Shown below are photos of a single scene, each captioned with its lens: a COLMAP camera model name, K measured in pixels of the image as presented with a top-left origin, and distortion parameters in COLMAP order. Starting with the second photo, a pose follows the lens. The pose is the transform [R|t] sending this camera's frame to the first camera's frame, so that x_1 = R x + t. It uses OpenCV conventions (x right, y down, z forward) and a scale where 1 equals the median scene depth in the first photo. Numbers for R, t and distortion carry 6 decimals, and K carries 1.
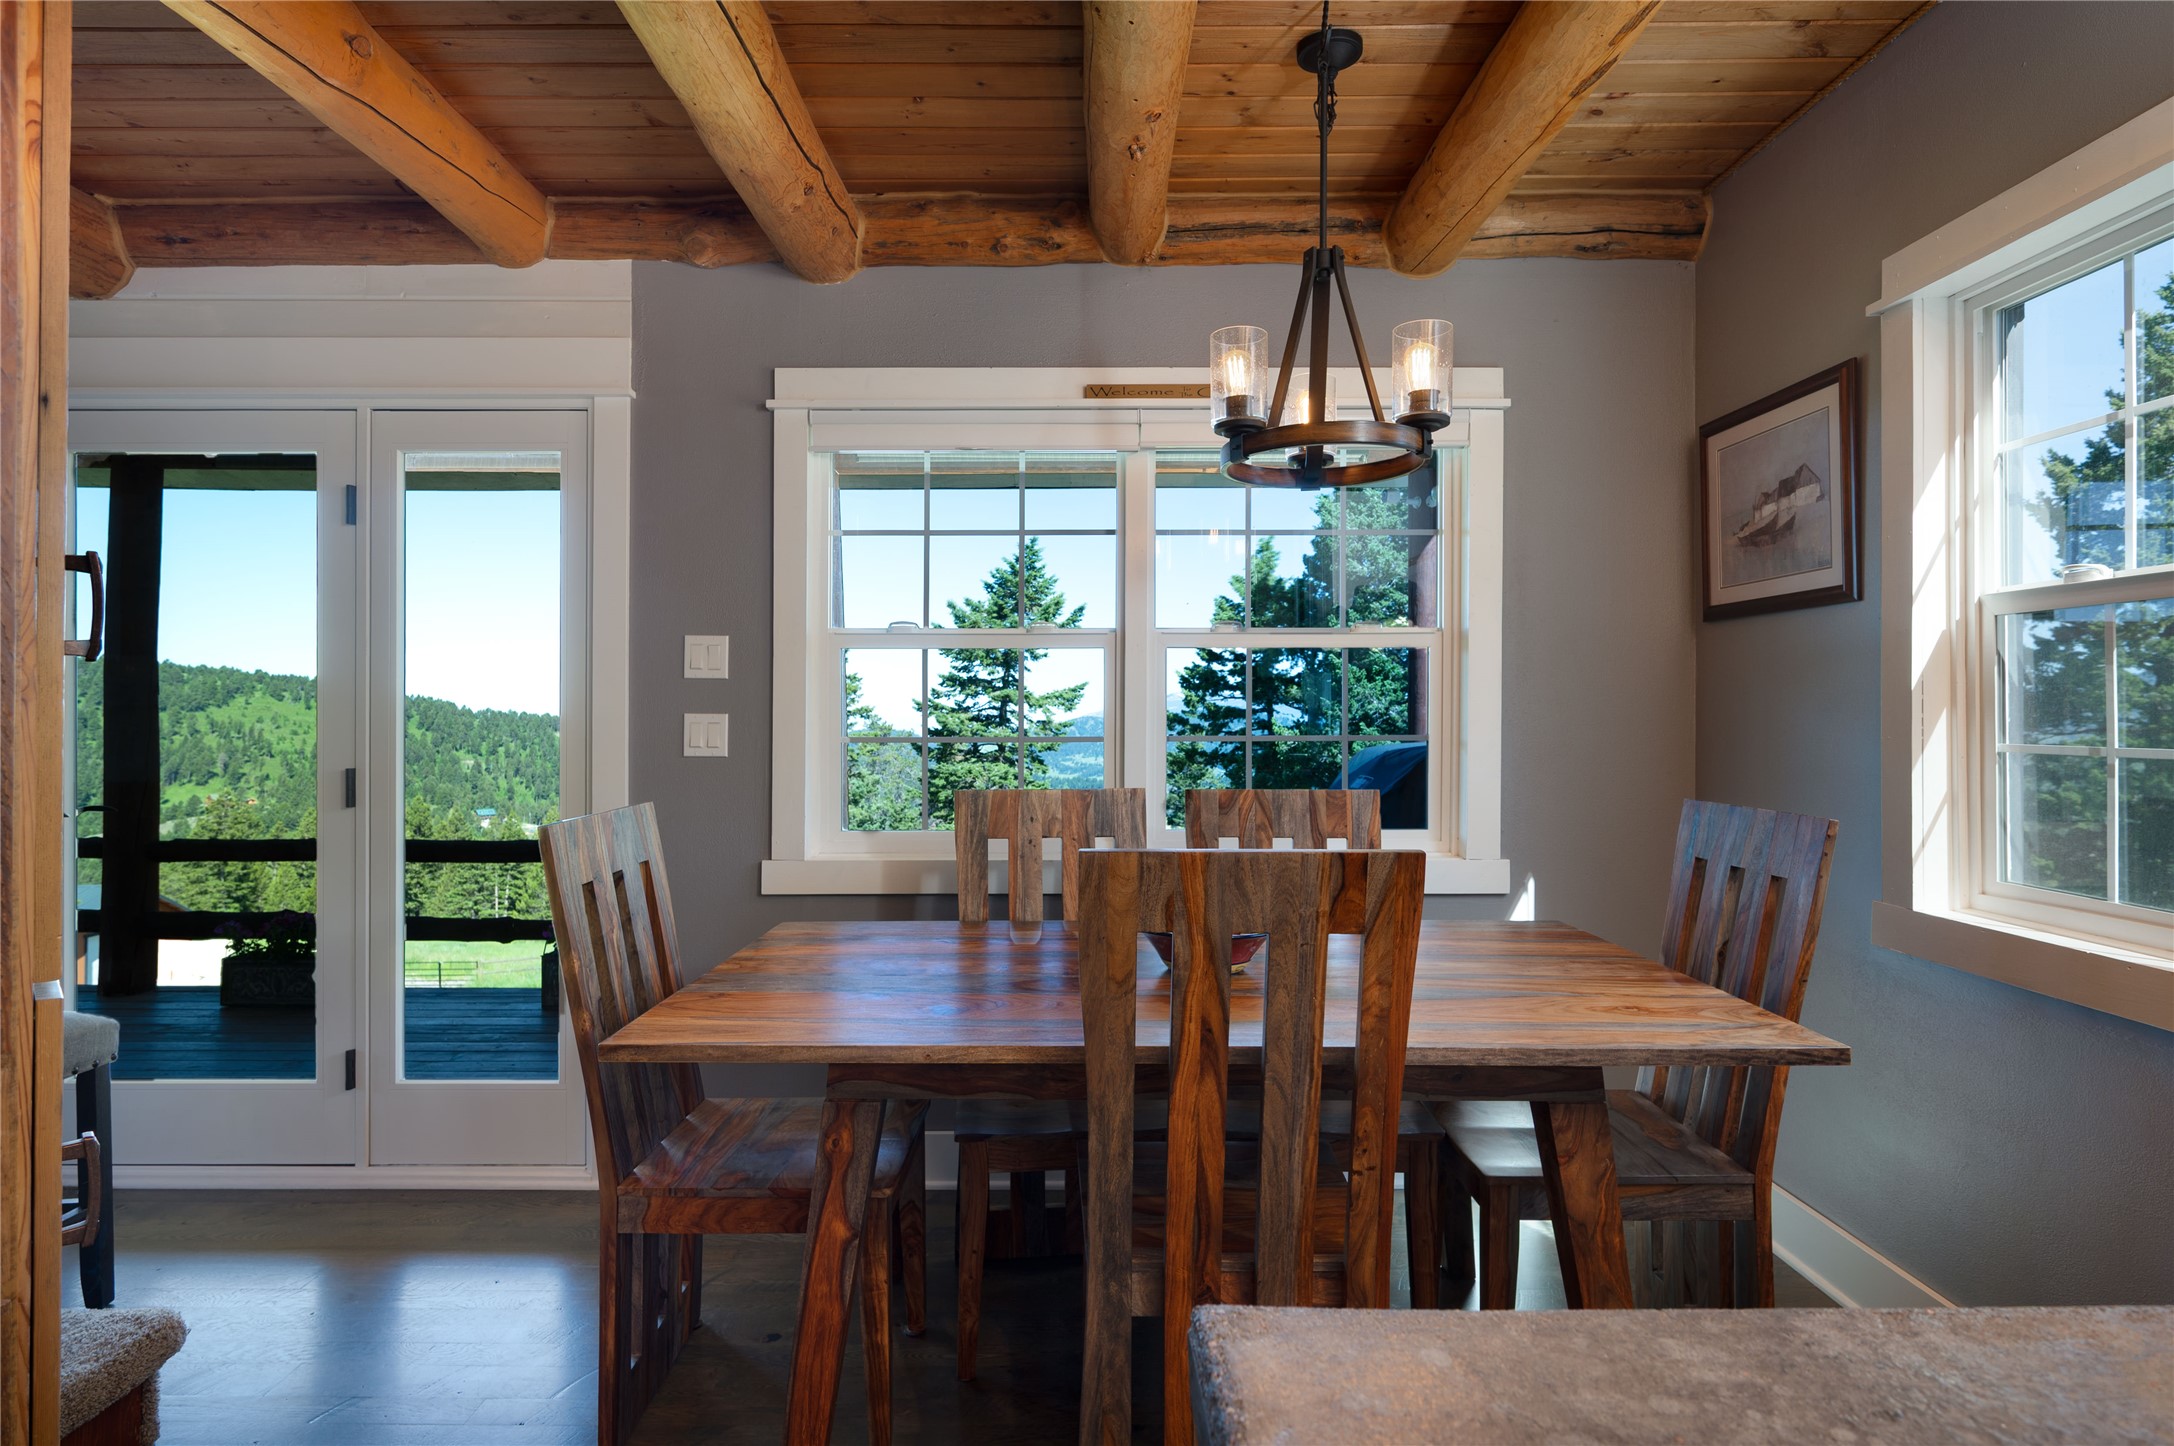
lens RADIAL K [[1134.9, 0, 1080.1], [0, 1134.9, 712.7], [0, 0, 1]] dist [0.000507, 0.000159]
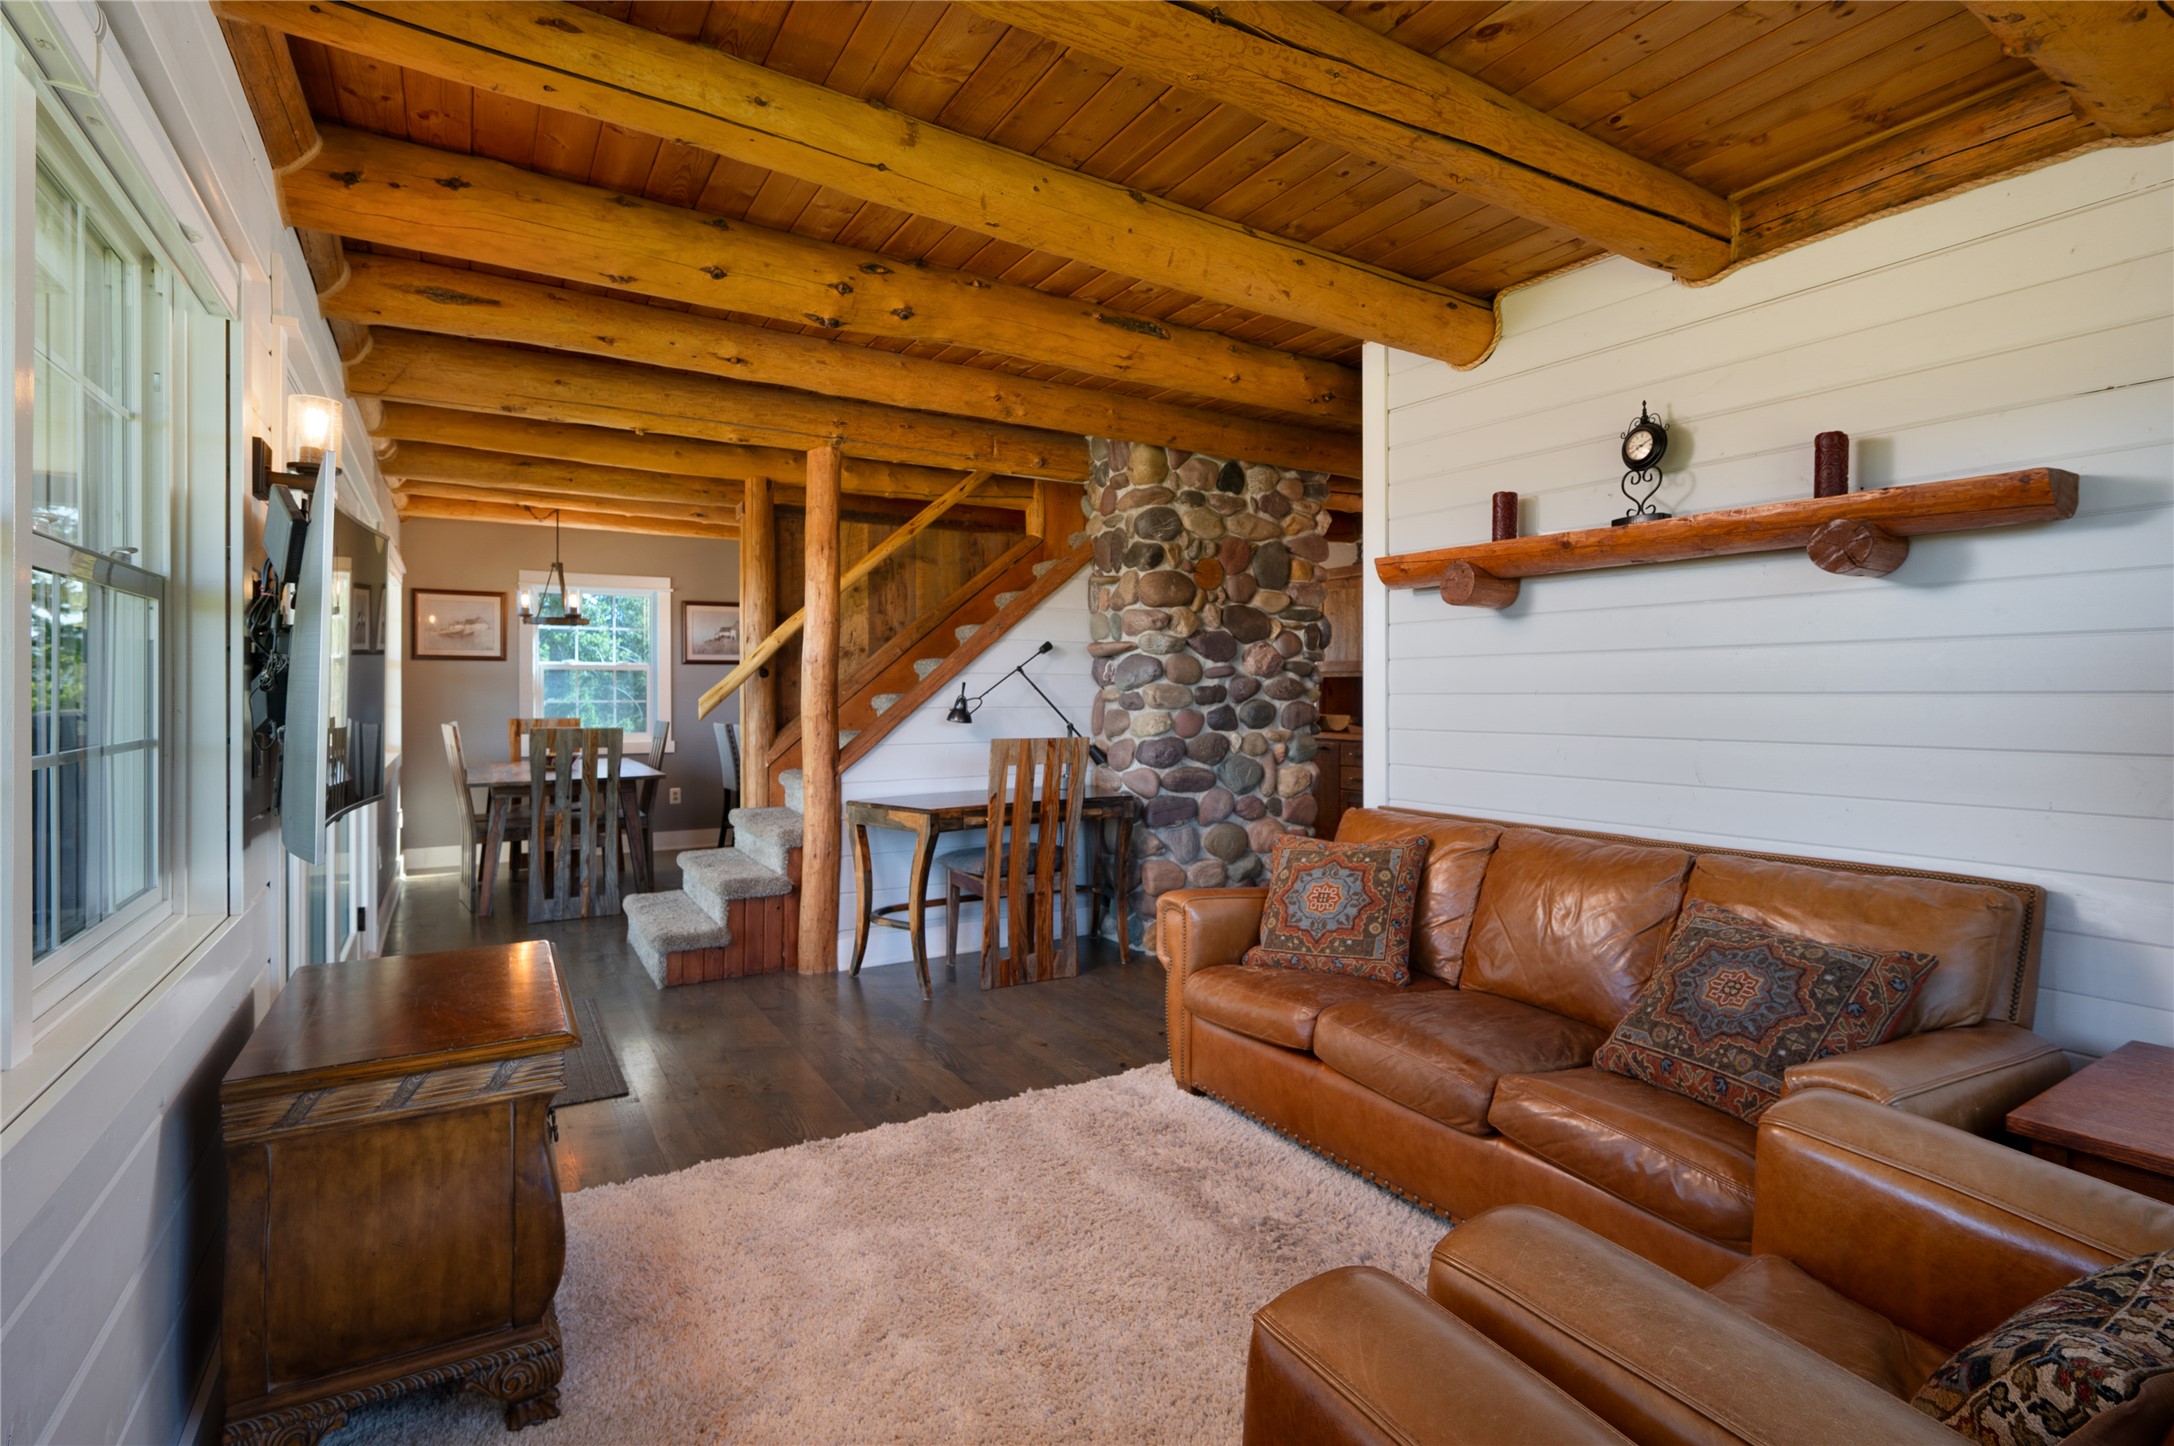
lens RADIAL K [[1016.6, 0, 1086.1], [0, 1016.6, 707.8], [0, 0, 1]] dist [0.000068, 0.000003]
pose [[-0.524555, -0.008504, 0.851334, -2.693054], [-0.000583, 0.999953, 0.009629, 0.012573], [-0.851376, 0.004555, -0.524535, 1.026045]]
